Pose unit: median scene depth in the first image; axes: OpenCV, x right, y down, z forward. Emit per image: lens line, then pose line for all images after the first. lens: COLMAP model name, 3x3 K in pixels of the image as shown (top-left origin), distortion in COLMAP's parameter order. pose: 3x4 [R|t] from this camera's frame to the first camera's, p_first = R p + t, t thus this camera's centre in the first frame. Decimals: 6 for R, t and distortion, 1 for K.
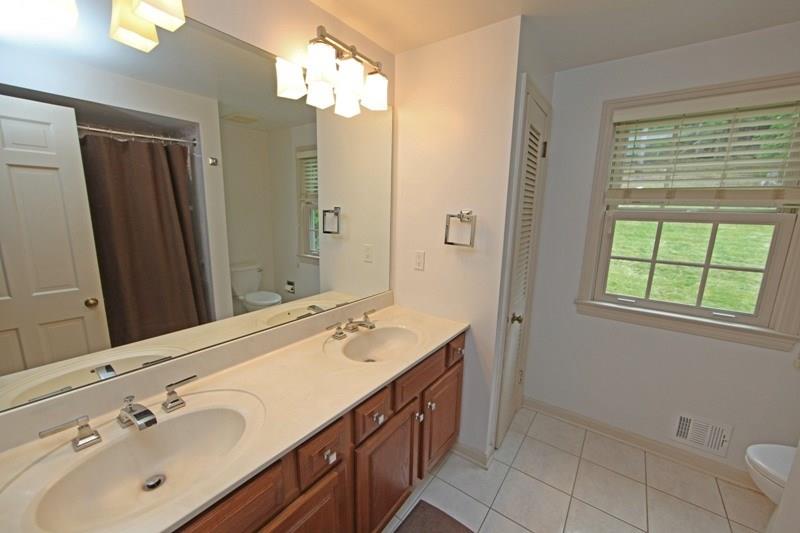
lens RADIAL K [[311.6, 0, 400.1], [0, 311.6, 263.8], [0, 0, 1]] dist [-0.009080, 0.000723]
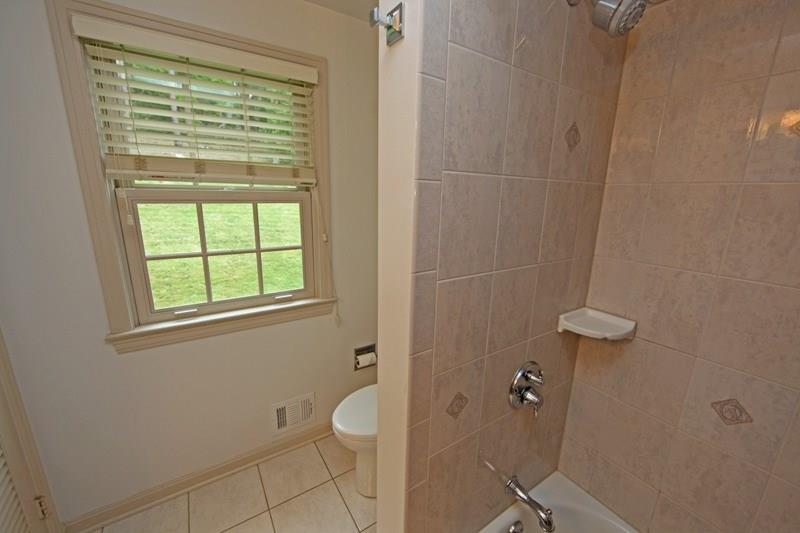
lens RADIAL K [[311.6, 0, 403.8], [0, 311.6, 271.7], [0, 0, 1]] dist [-0.009080, 0.000723]
pose [[0.335016, -0.237960, 0.911669, 0.268530], [0.152386, 0.968528, 0.196803, -0.045896], [-0.929808, 0.072994, 0.360734, 0.259219]]
